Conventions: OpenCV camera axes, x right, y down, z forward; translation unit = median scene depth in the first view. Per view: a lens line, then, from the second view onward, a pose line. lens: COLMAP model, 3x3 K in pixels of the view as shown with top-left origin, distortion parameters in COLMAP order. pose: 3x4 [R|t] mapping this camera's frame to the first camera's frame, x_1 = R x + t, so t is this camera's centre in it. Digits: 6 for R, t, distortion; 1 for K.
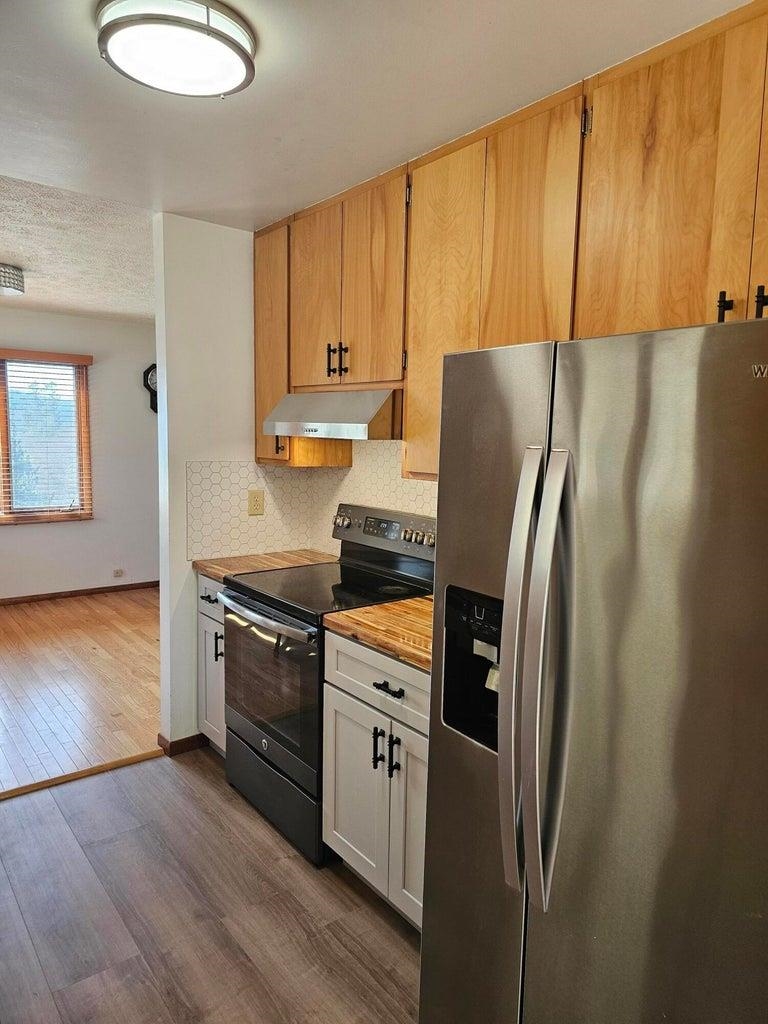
lens RADIAL K [[689.1, 0, 396.9], [0, 689.1, 512.8], [0, 0, 1]] dist [0.072730, -0.059040]
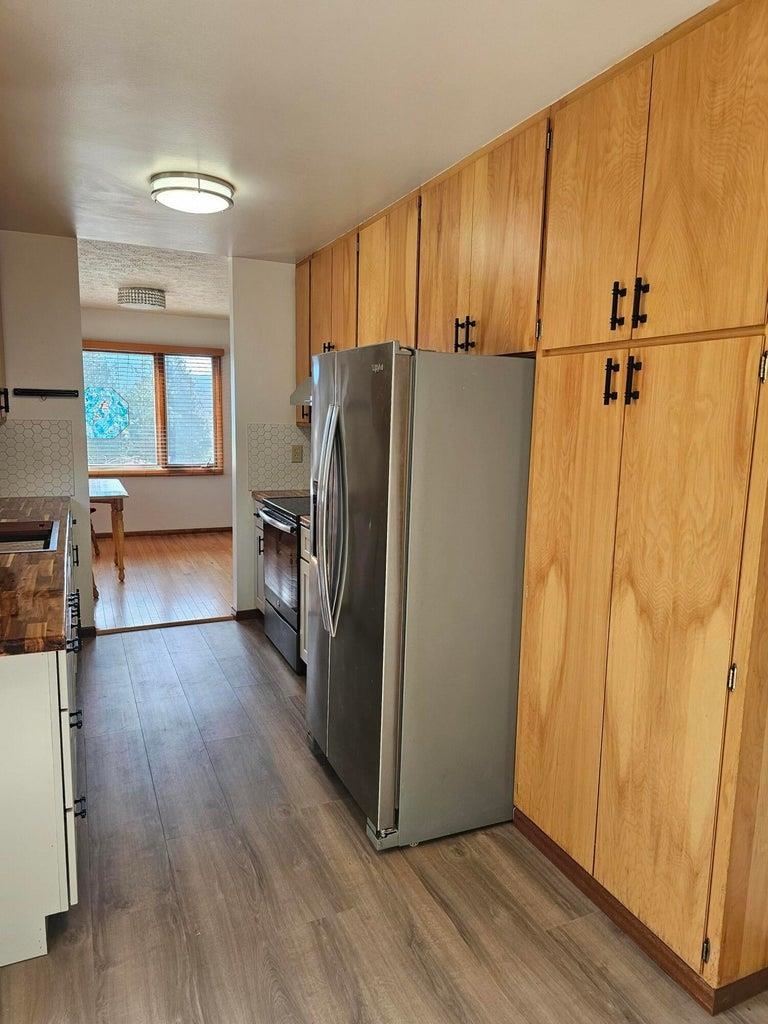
lens RADIAL K [[689.1, 0, 396.9], [0, 689.1, 512.8], [0, 0, 1]] dist [0.072730, -0.059040]
pose [[0.972215, 0.030392, -0.232111, 0.423658], [-0.023475, 0.999196, 0.032505, 0.072783], [0.232912, -0.026153, 0.972146, -0.440124]]
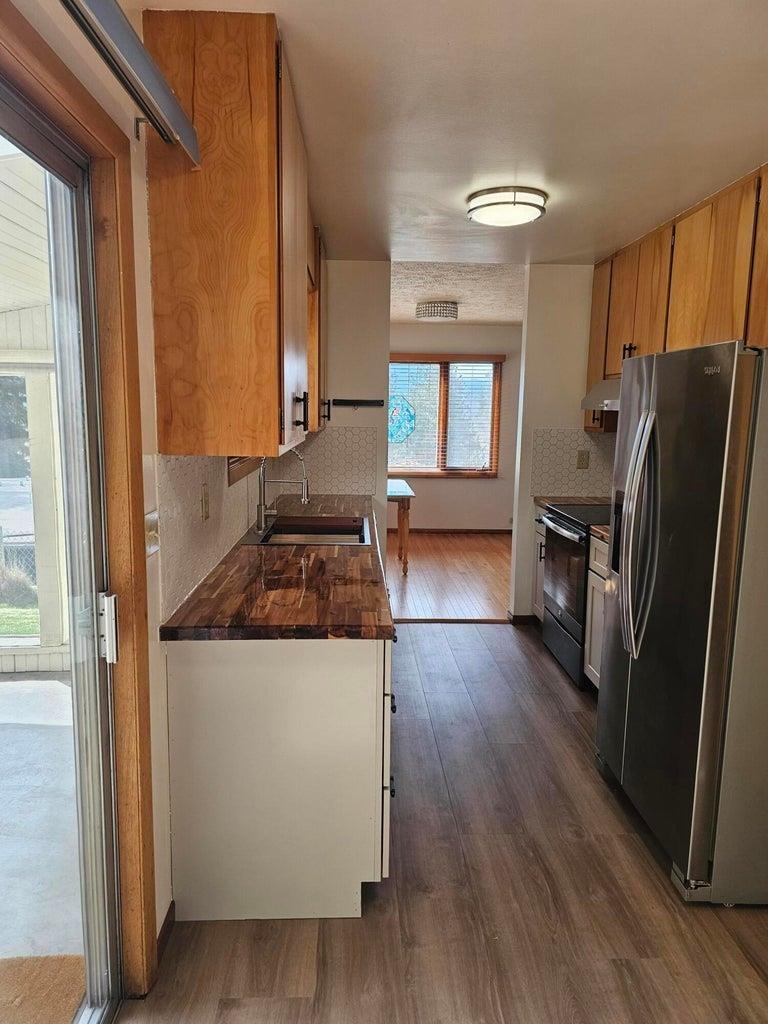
lens RADIAL K [[688.6, 0, 385.7], [0, 688.6, 503.5], [0, 0, 1]] dist [0.072606, -0.061200]
pose [[0.812172, 0.068060, -0.579435, 0.364456], [-0.061039, 0.997634, 0.031625, 0.068791], [0.580216, 0.009683, 0.814405, -0.459558]]
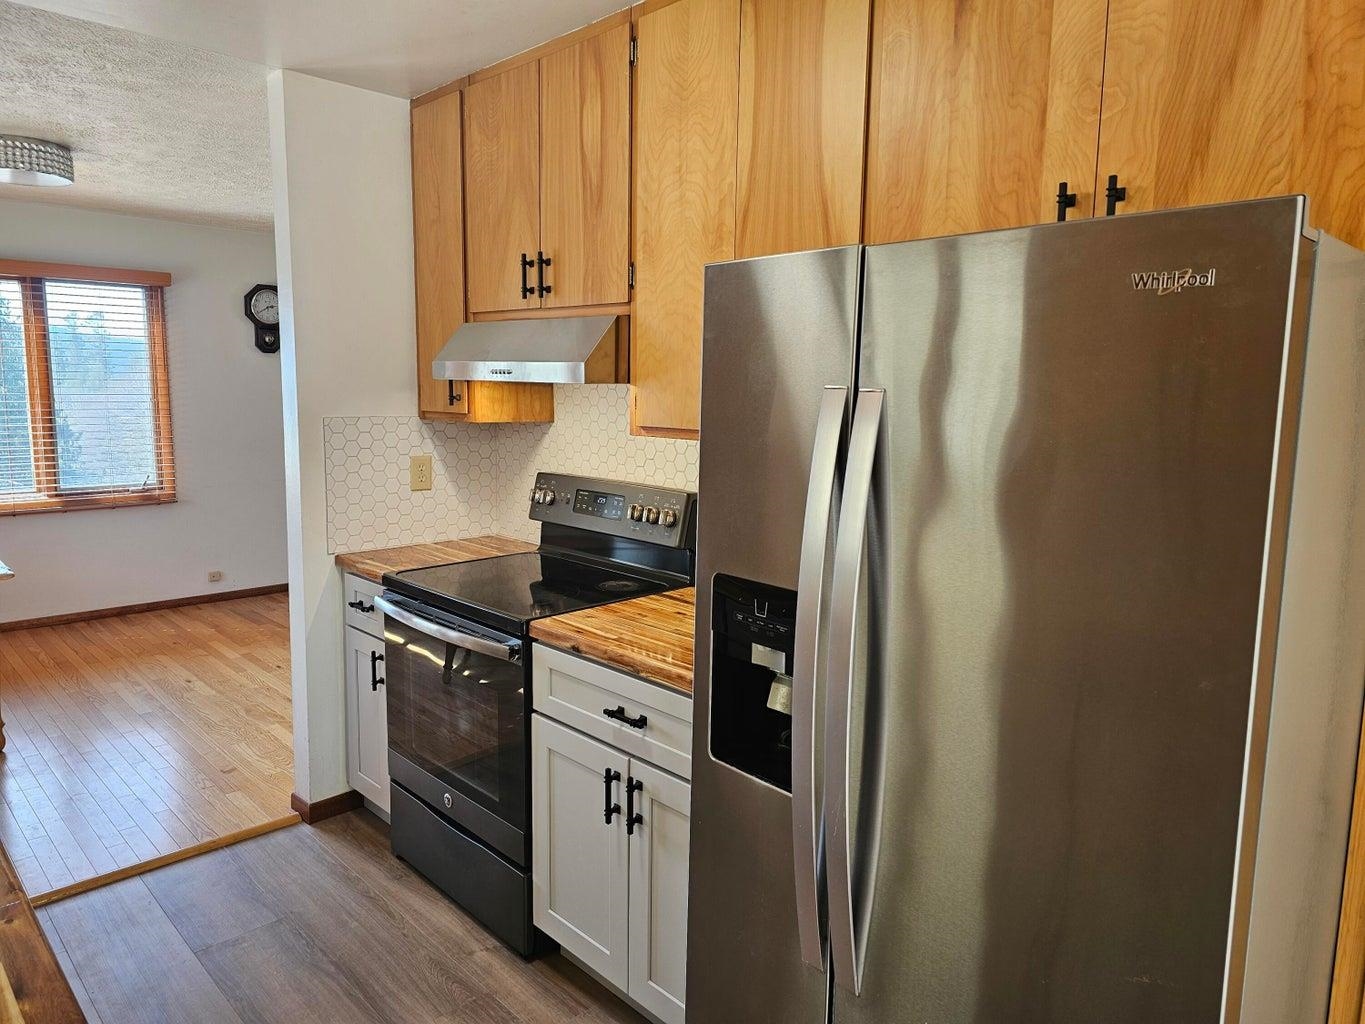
lens RADIAL K [[918.5, 0, 669.3], [0, 918.5, 501.2], [0, 0, 1]] dist [0.072730, -0.059040]
pose [[0.996069, -0.020173, 0.086249, -0.035195], [0.018838, 0.999690, 0.016260, 0.005150], [-0.086550, -0.014571, 0.996141, 0.006198]]
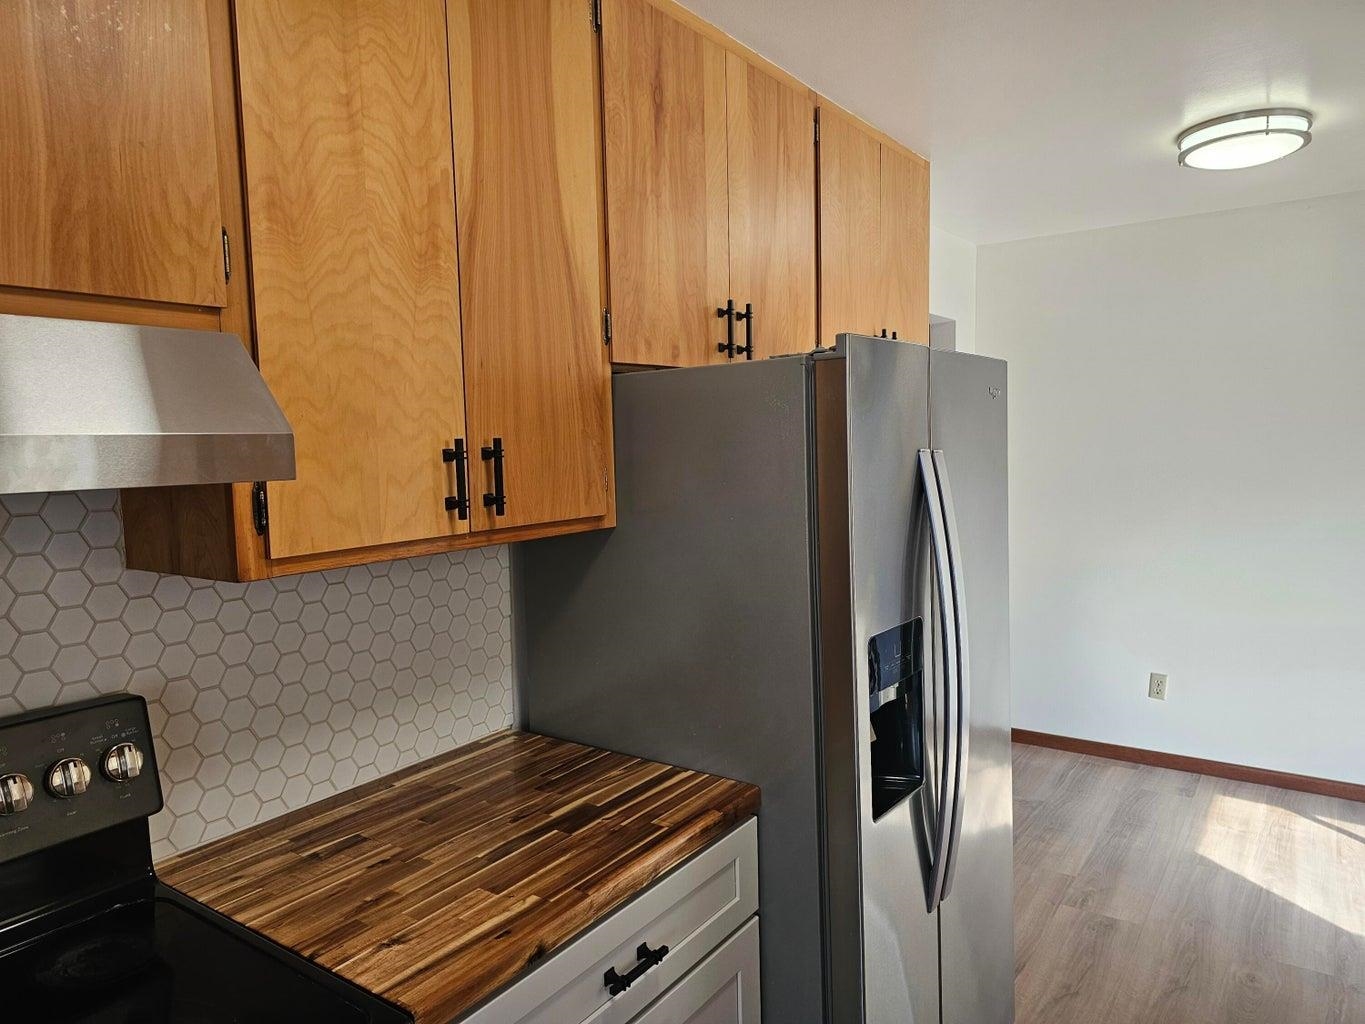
lens RADIAL K [[918.5, 0, 669.3], [0, 918.5, 501.2], [0, 0, 1]] dist [0.072730, -0.059040]
pose [[-0.273319, -0.087911, 0.957898, -0.481219], [0.124459, 0.984213, 0.125838, -0.117435], [-0.953838, 0.153612, -0.258063, 0.848678]]
